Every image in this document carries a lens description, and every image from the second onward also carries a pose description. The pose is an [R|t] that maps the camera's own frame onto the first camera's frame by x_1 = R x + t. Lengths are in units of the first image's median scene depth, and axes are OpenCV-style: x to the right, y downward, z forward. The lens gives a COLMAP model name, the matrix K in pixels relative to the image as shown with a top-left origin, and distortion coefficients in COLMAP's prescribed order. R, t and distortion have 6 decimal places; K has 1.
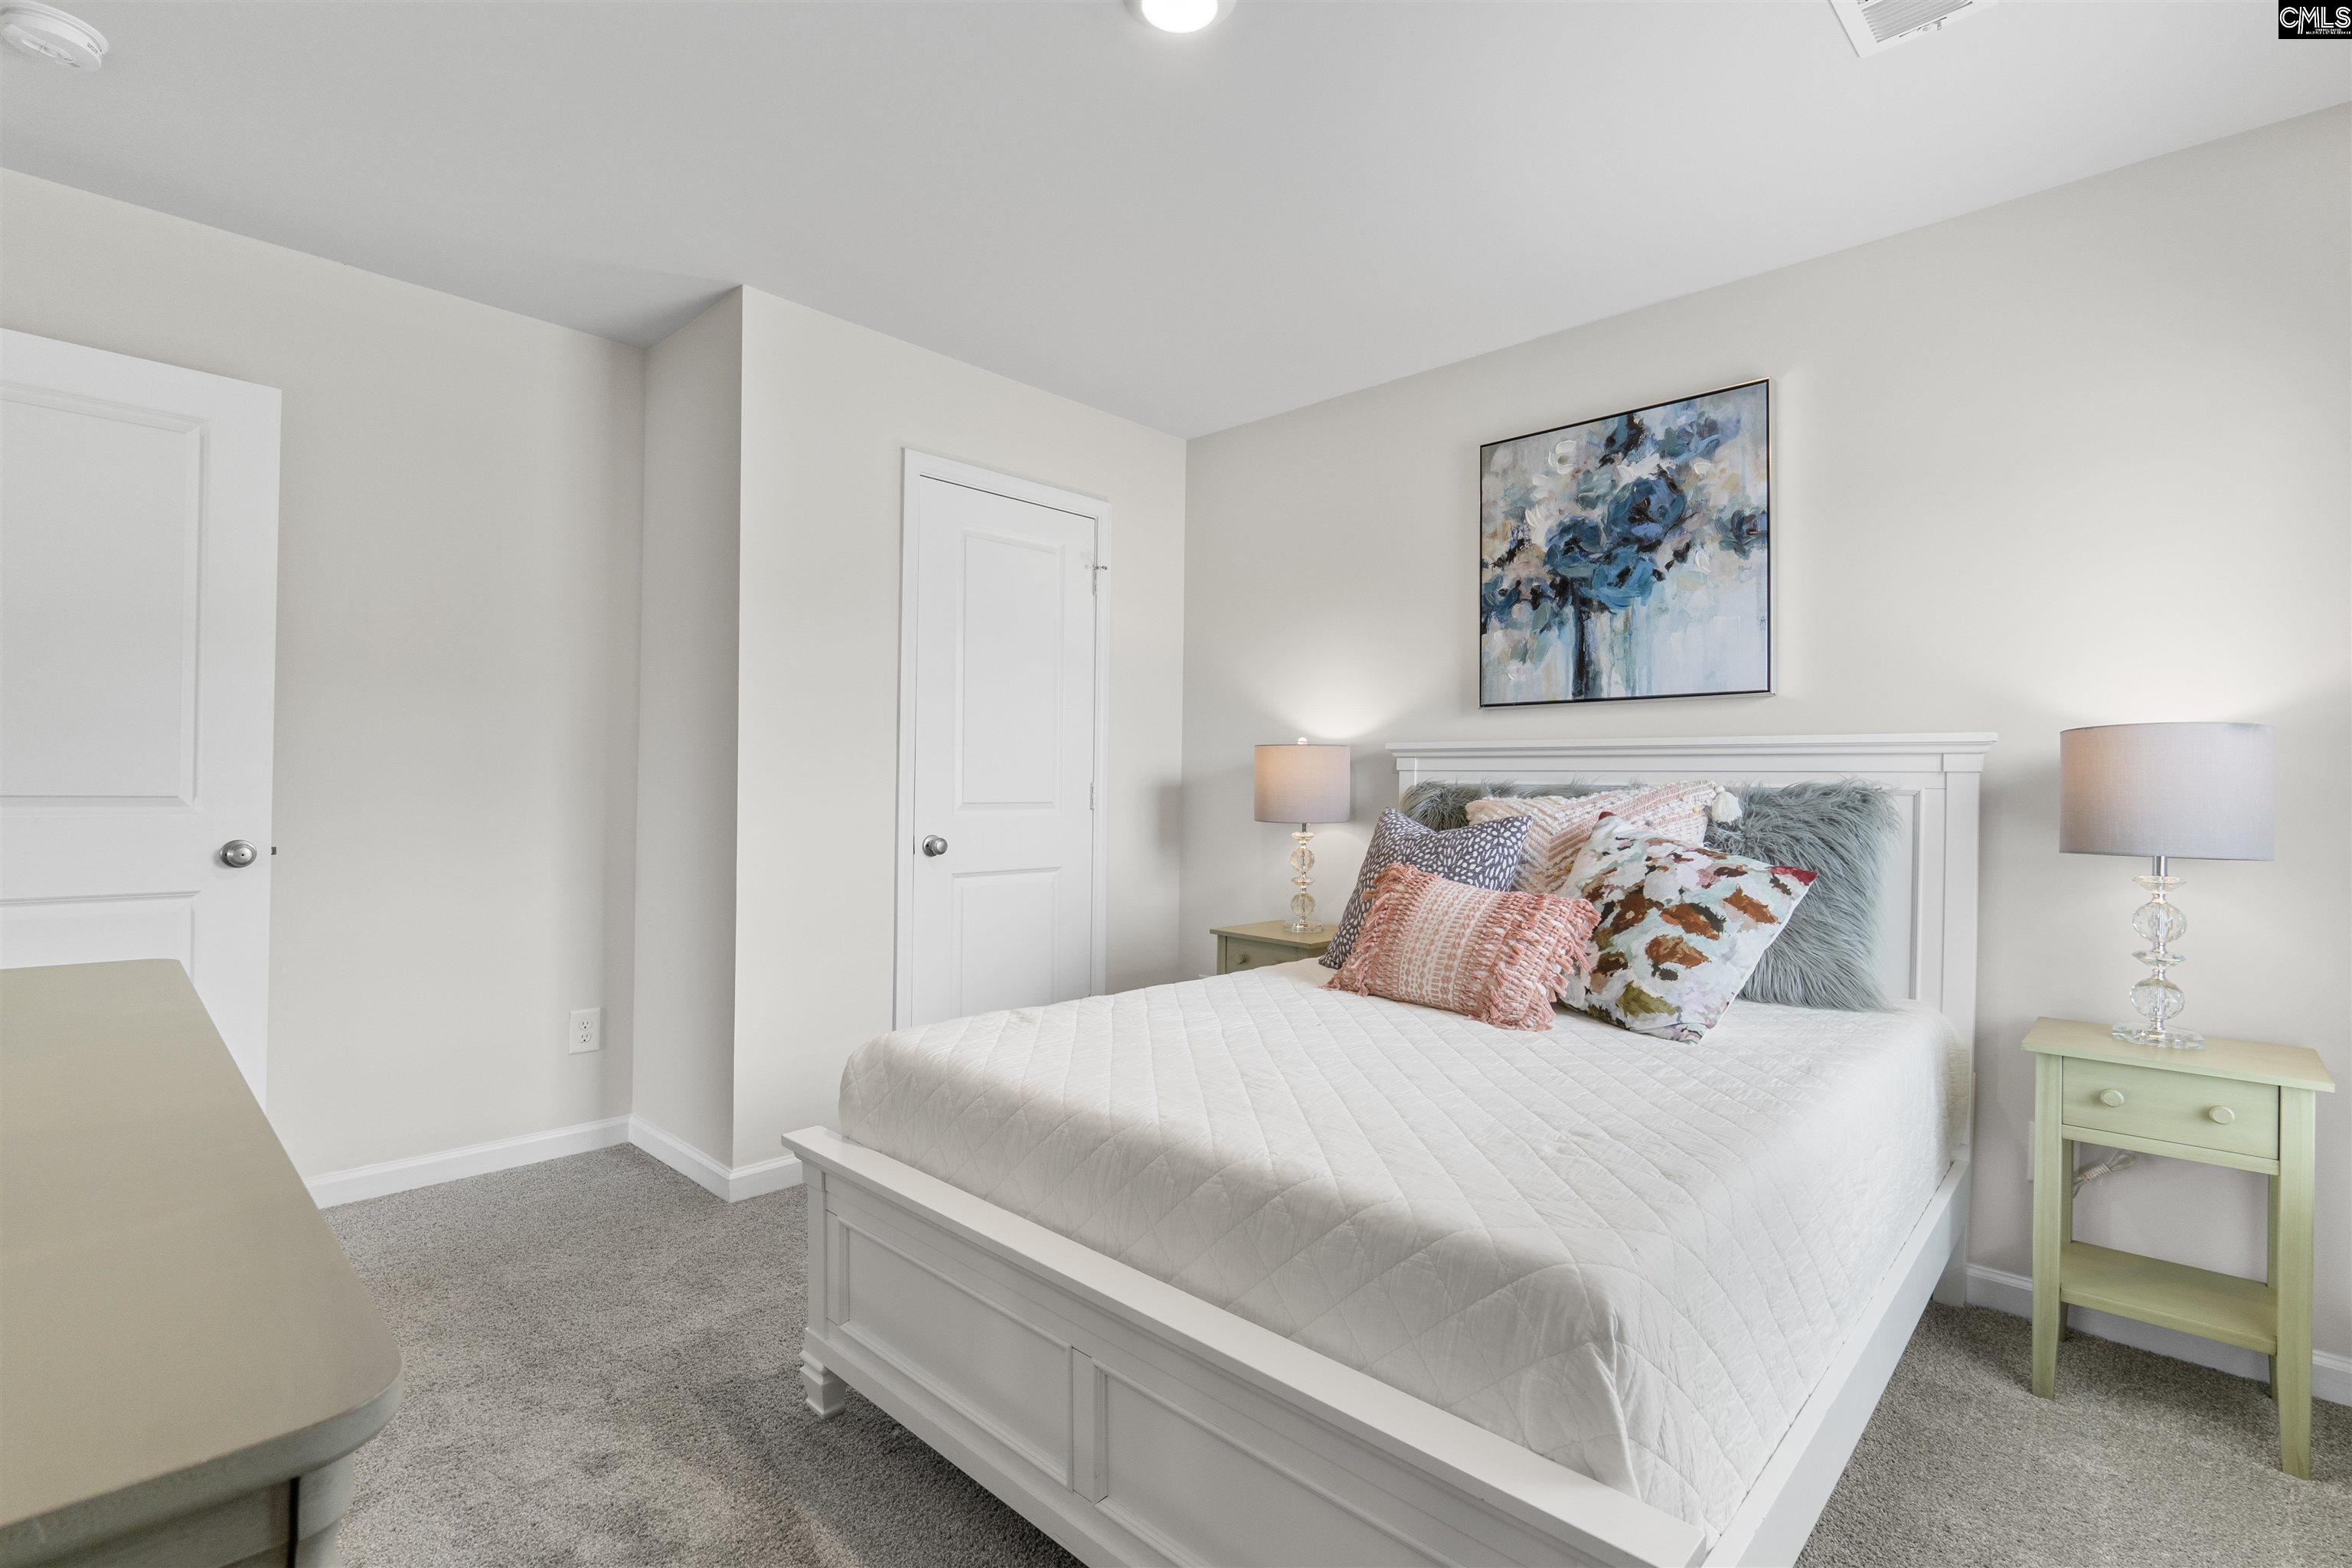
lens RADIAL K [[1078.7, 0, 1155.4], [0, 1078.7, 781.1], [0, 0, 1]] dist [0.002564, 0.000200]
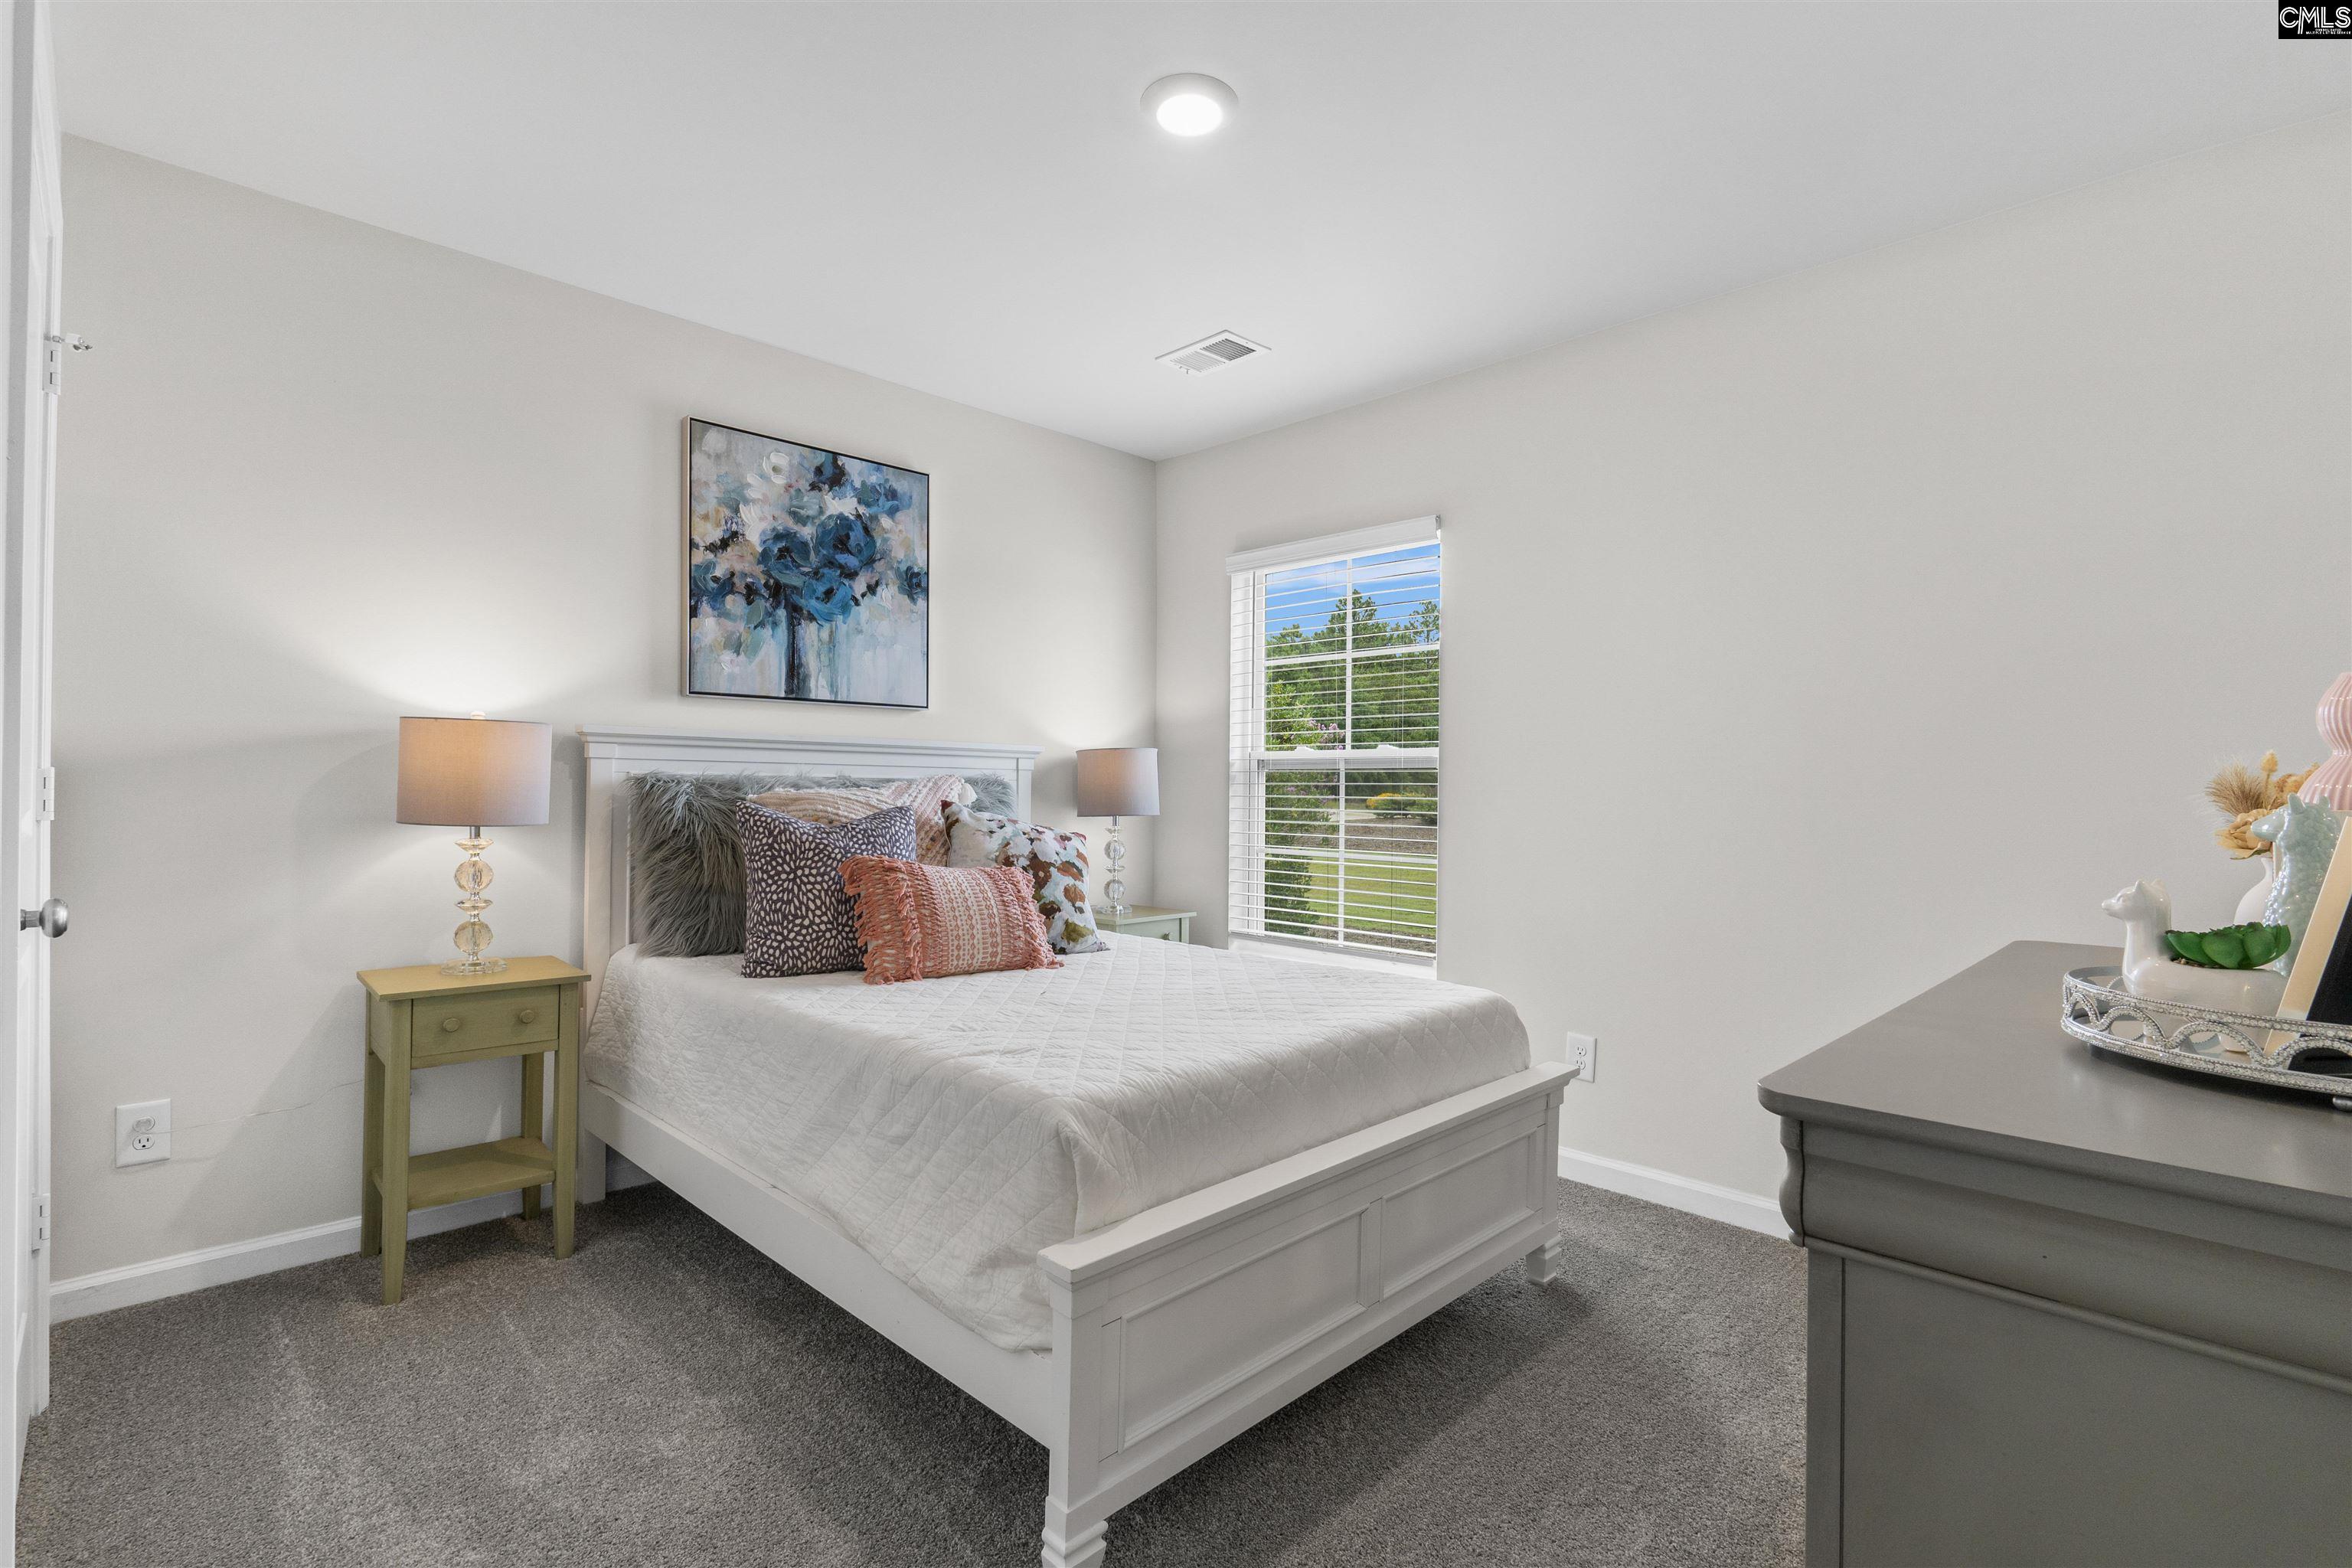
lens RADIAL K [[1078.7, 0, 1164.5], [0, 1078.7, 790.6], [0, 0, 1]] dist [0.002564, 0.000200]
pose [[0.025271, -0.022416, 0.999429, -0.705404], [-0.019677, 0.999544, 0.022916, -0.014070], [-0.999487, -0.020244, 0.024818, 0.605215]]
